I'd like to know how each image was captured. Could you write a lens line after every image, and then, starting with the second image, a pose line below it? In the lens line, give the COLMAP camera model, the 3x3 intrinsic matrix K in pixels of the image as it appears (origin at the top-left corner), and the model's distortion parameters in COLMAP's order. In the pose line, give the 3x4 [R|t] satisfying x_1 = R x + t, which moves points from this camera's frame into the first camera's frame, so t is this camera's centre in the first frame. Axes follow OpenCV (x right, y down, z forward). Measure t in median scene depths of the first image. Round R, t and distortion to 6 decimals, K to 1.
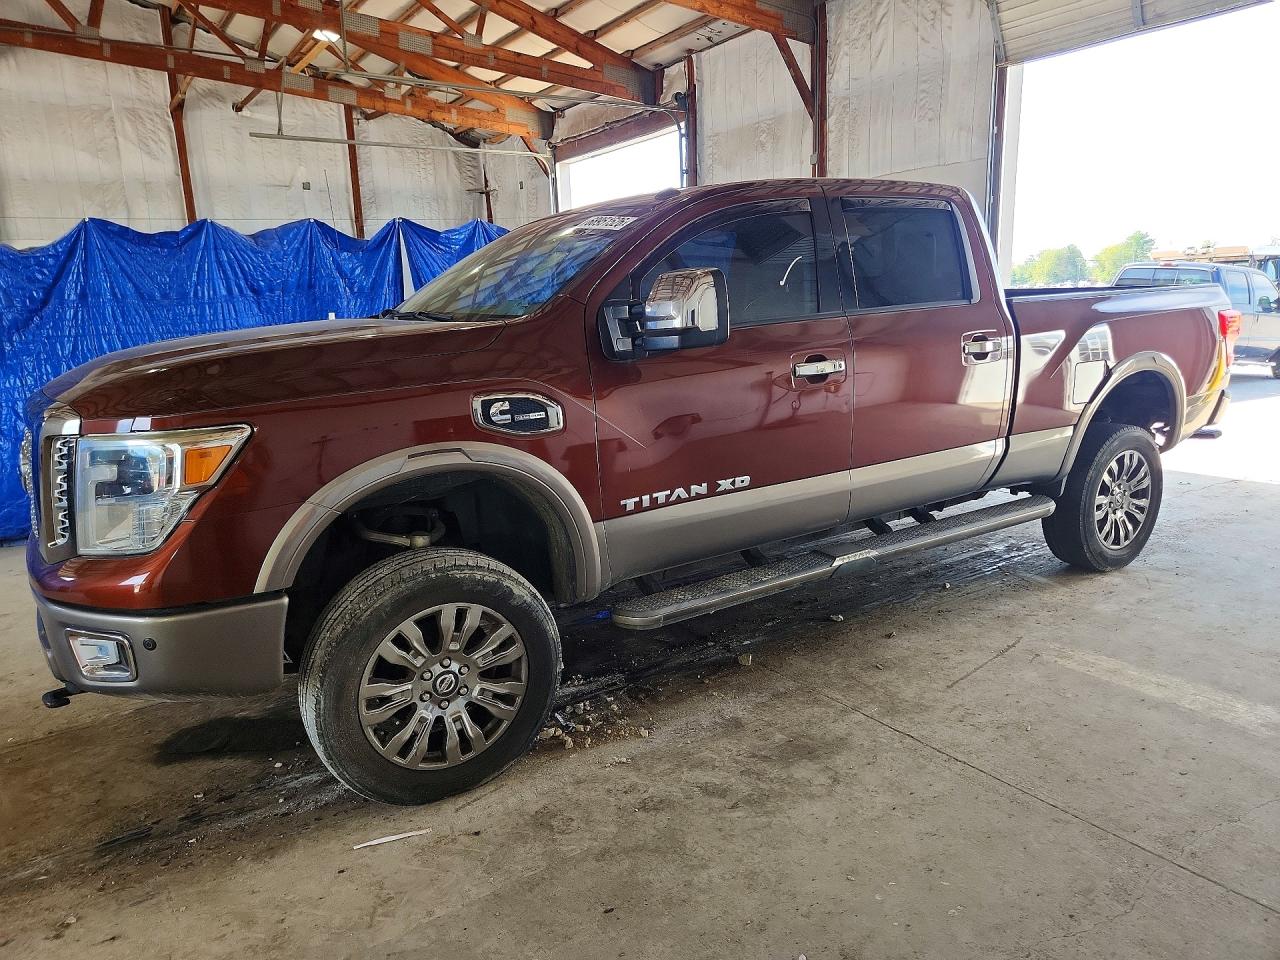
lens RADIAL K [[868.0, 0, 638.6], [0, 868.0, 478.0], [0, 0, 1]] dist [0.028269, -0.029371]
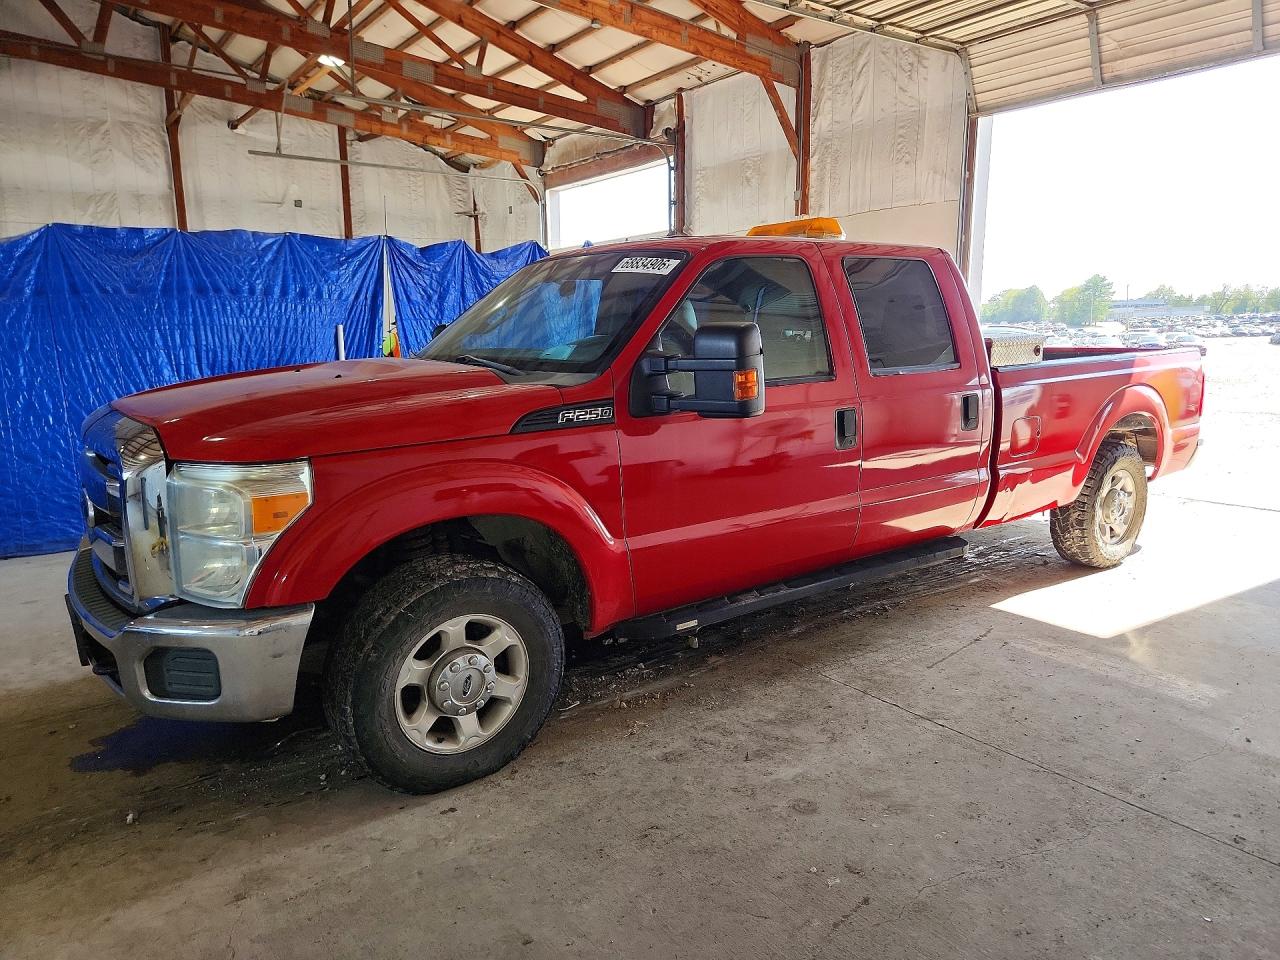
lens RADIAL K [[868.0, 0, 647.7], [0, 868.0, 475.8], [0, 0, 1]] dist [0.028269, -0.029371]
pose [[0.998825, 0.020418, 0.043942, -0.017855], [-0.018978, 0.999277, -0.032947, 0.011410], [-0.044583, 0.032075, 0.998491, -0.032797]]
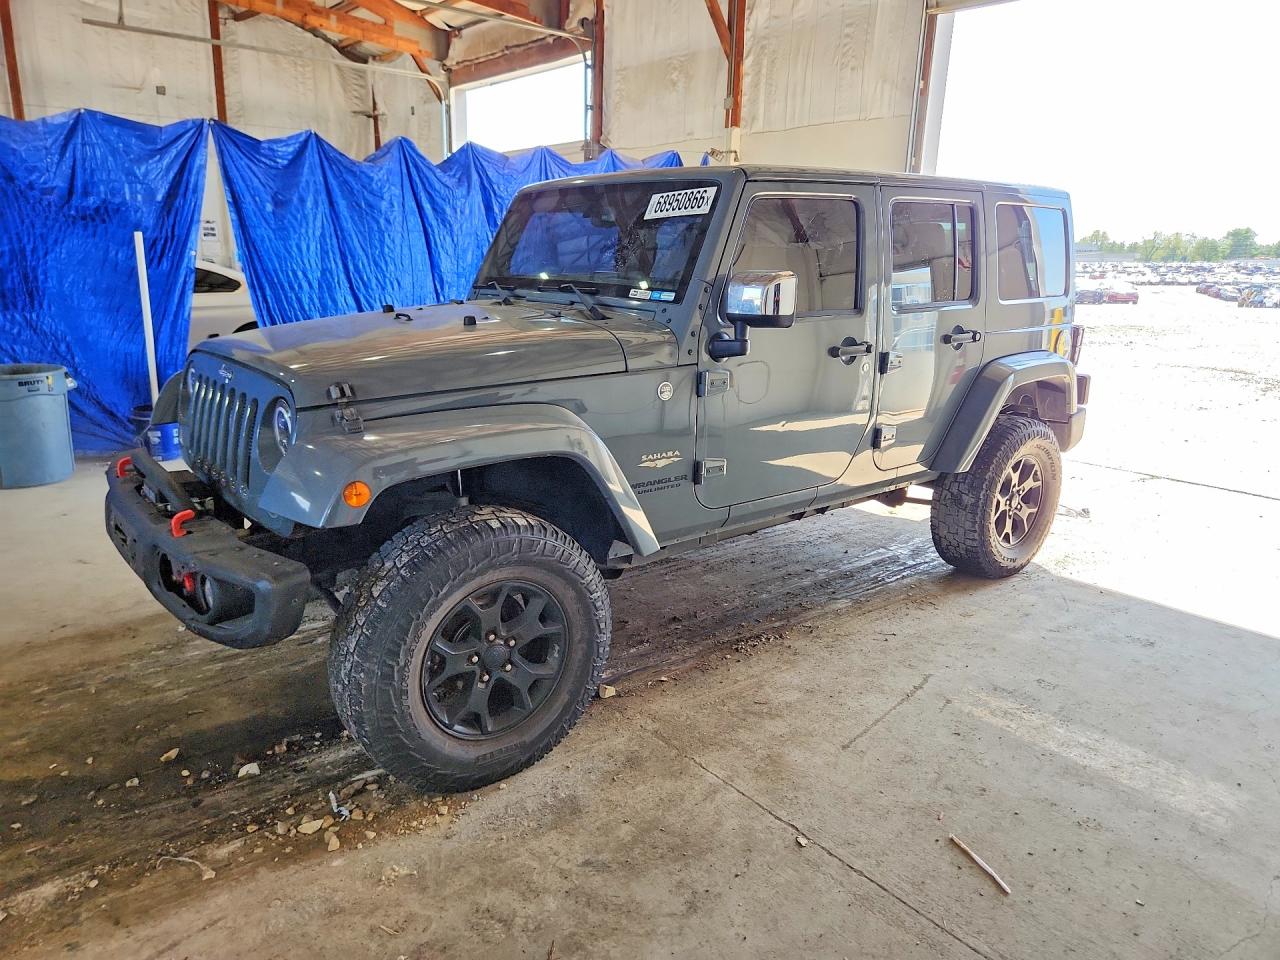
lens RADIAL K [[868.0, 0, 645.6], [0, 868.0, 482.2], [0, 0, 1]] dist [0.028269, -0.029371]
pose [[0.992471, 0.037338, 0.116647, 0.021725], [-0.043620, 0.997706, 0.051775, -0.011668], [-0.114446, -0.056474, 0.991823, 0.072716]]
